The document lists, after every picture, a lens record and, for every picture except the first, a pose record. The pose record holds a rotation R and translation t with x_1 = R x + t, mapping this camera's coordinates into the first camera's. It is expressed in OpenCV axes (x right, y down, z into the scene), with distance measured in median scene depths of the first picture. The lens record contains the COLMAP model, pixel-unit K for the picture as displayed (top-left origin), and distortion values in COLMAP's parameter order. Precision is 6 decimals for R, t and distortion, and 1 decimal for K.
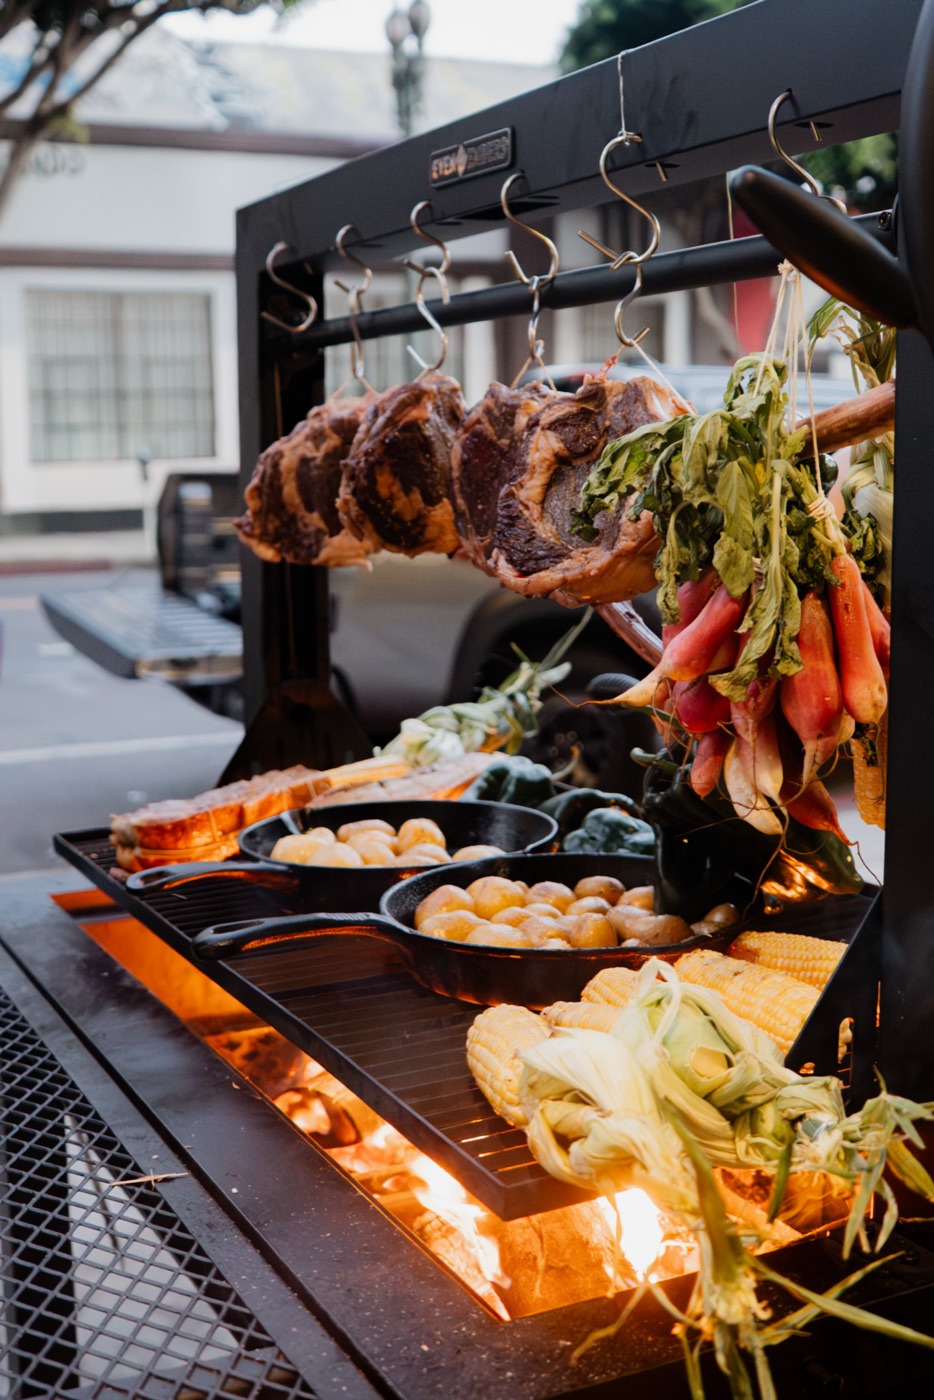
lens RADIAL K [[1721.9, 0, 467.0], [0, 1721.9, 700.0], [0, 0, 1]] dist [-0.001916, -0.004822]
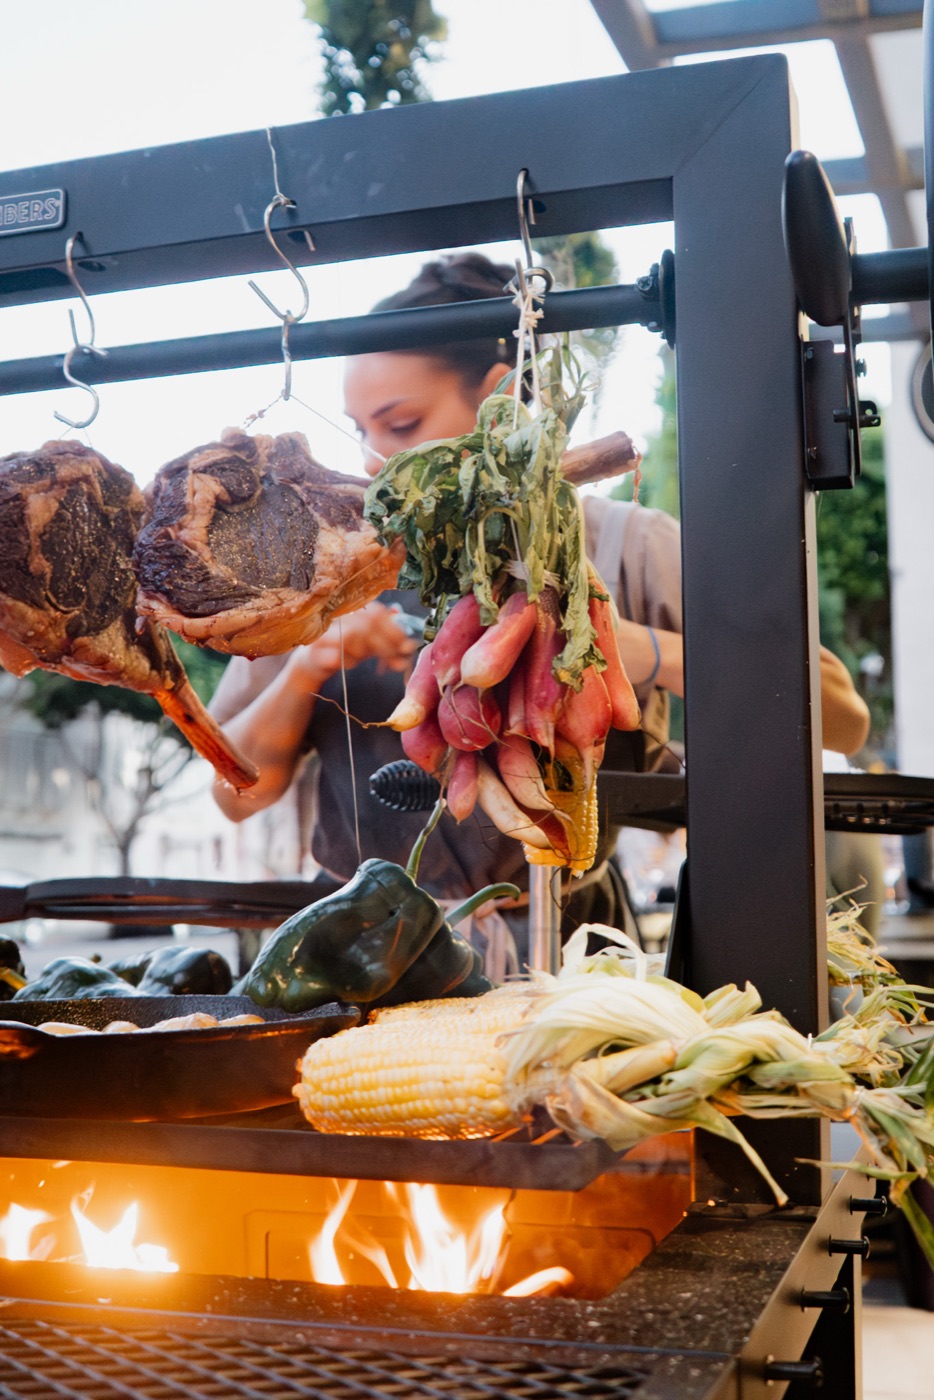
lens RADIAL K [[1721.9, 0, 467.0], [0, 1721.9, 700.0], [0, 0, 1]] dist [-0.001916, -0.004822]
pose [[0.711091, 0.067901, 0.699814, -0.506264], [0.102792, 0.974592, -0.199010, 0.168710], [-0.695546, 0.213449, 0.686043, 0.278992]]
